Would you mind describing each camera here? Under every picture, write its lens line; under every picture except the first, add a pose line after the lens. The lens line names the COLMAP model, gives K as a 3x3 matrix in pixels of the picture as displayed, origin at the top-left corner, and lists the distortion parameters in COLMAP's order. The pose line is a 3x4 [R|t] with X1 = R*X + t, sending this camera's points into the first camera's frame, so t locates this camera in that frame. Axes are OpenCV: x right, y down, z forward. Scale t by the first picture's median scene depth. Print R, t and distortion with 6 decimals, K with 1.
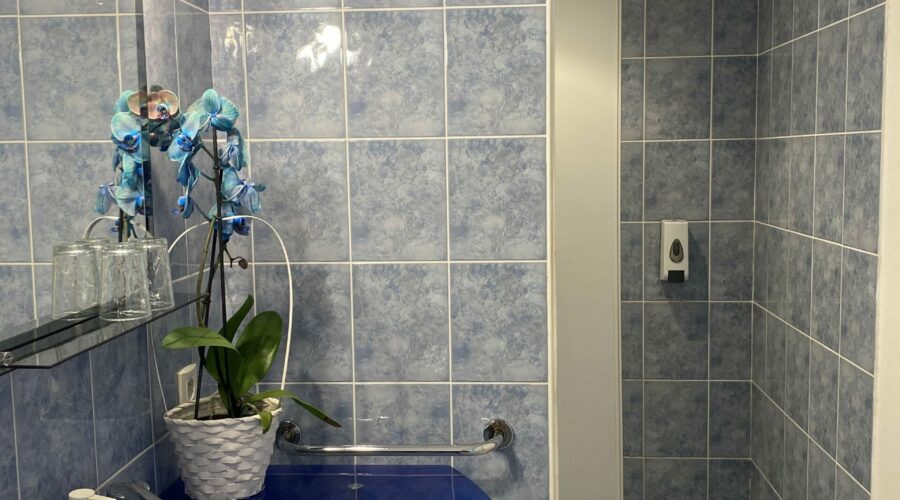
lens RADIAL K [[907.5, 0, 443.1], [0, 907.5, 246.8], [0, 0, 1]] dist [0.163751, -0.431858]
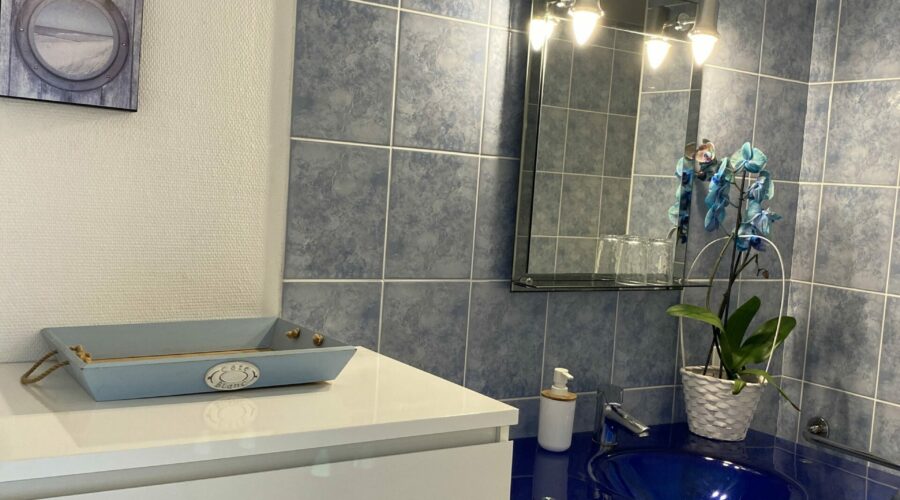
lens RADIAL K [[907.5, 0, 443.1], [0, 907.5, 246.8], [0, 0, 1]] dist [0.163751, -0.431858]
pose [[0.580942, 0.113449, -0.806000, 0.506139], [-0.157724, 0.987160, 0.025265, 0.017198], [0.798517, 0.112448, 0.591376, -0.137721]]
